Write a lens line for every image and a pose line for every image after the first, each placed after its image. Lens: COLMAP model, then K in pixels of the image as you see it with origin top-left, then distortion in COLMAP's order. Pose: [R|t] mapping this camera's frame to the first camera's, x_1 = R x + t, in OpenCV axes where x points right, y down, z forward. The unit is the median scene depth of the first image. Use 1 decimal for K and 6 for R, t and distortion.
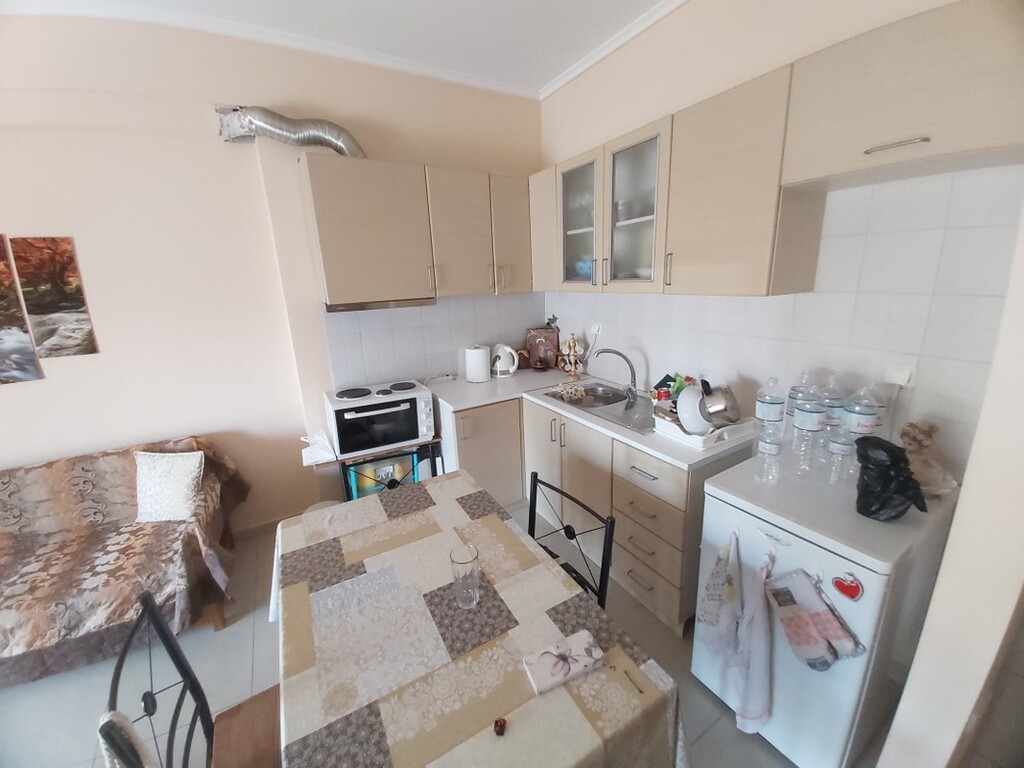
lens RADIAL K [[398.0, 0, 516.8], [0, 398.0, 381.0], [0, 0, 1]] dist [0.000924, -0.012042]
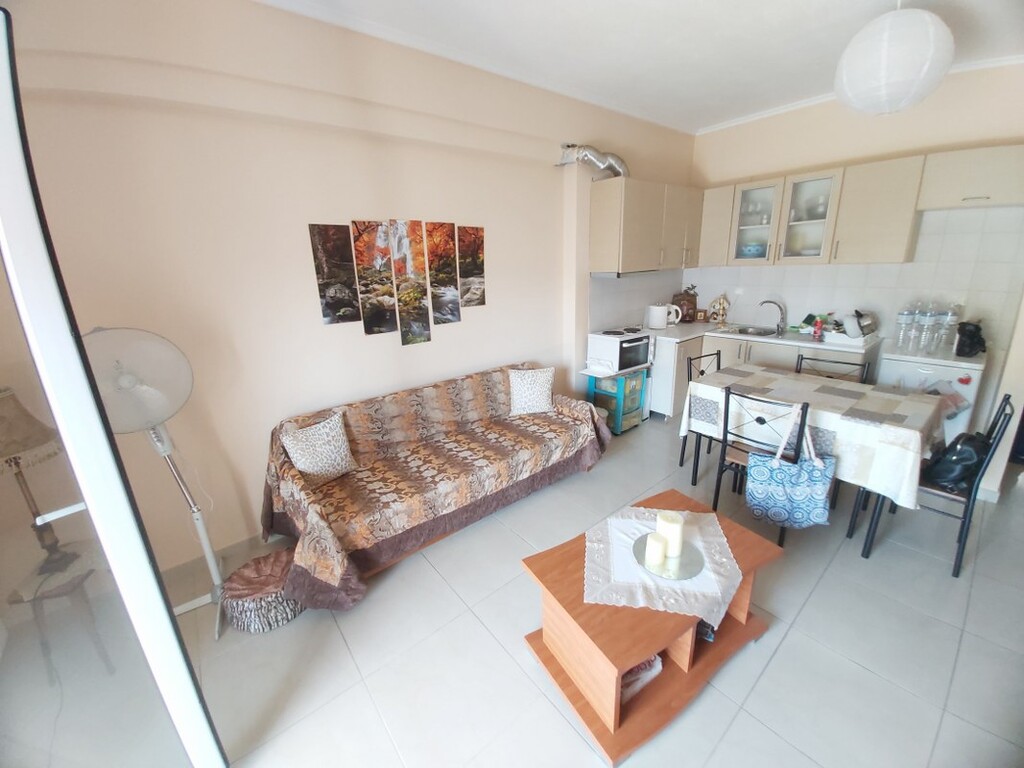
lens RADIAL K [[398.3, 0, 516.0], [0, 398.3, 378.5], [0, 0, 1]] dist [0.007364, -0.012277]
pose [[0.990546, -0.041902, 0.130624, -1.227759], [0.039315, 0.998978, 0.022317, 0.193443], [-0.131426, -0.016970, 0.991181, -0.578746]]
